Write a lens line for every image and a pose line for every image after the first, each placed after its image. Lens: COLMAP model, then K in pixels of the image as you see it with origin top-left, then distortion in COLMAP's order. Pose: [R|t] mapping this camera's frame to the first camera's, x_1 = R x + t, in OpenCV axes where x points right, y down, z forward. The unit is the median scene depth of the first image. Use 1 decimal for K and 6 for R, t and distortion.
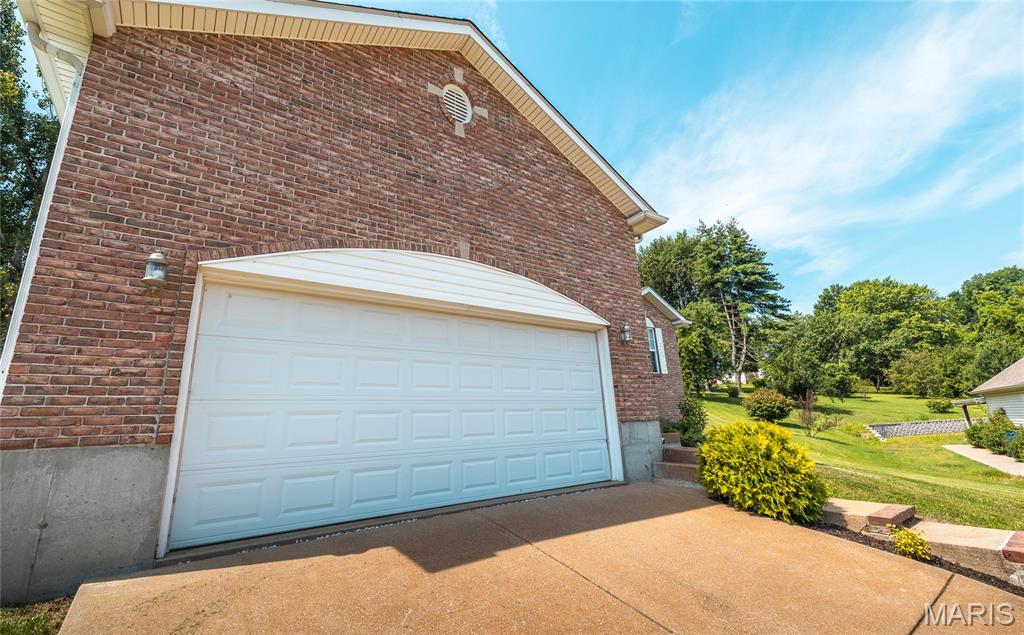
lens RADIAL K [[428.6, 0, 514.2], [0, 428.6, 312.2], [0, 0, 1]] dist [0.002380, -0.001249]
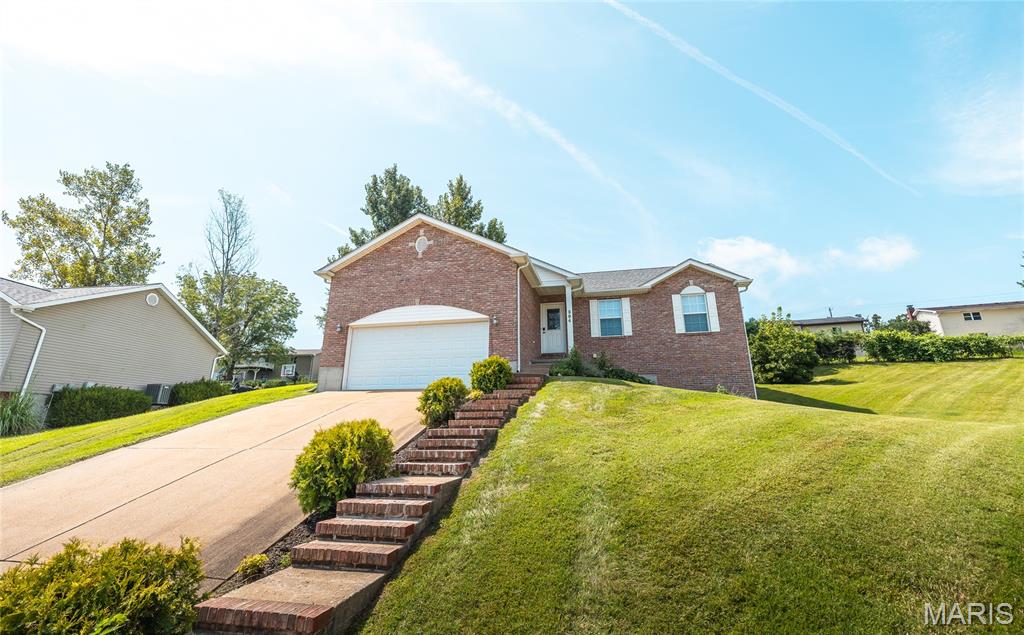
lens RADIAL K [[428.6, 0, 515.8], [0, 428.6, 292.7], [0, 0, 1]] dist [0.002380, -0.001249]
pose [[0.661591, -0.177134, -0.728643, 1.952289], [0.167052, 0.982096, -0.087069, 0.121639], [0.731021, -0.064117, 0.679336, -0.350647]]
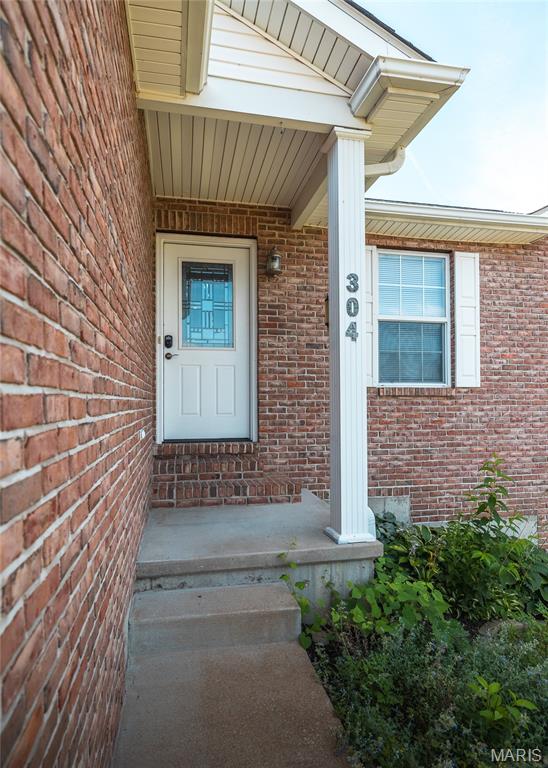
lens RADIAL K [[449.0, 0, 269.1], [0, 449.0, 401.0], [0, 0, 1]] dist [-0.003240, -0.000319]
pose [[0.909687, 0.045578, -0.412786, 0.401025], [0.068366, 0.963963, 0.257102, 0.056153], [0.409628, -0.262103, 0.873789, 1.115557]]
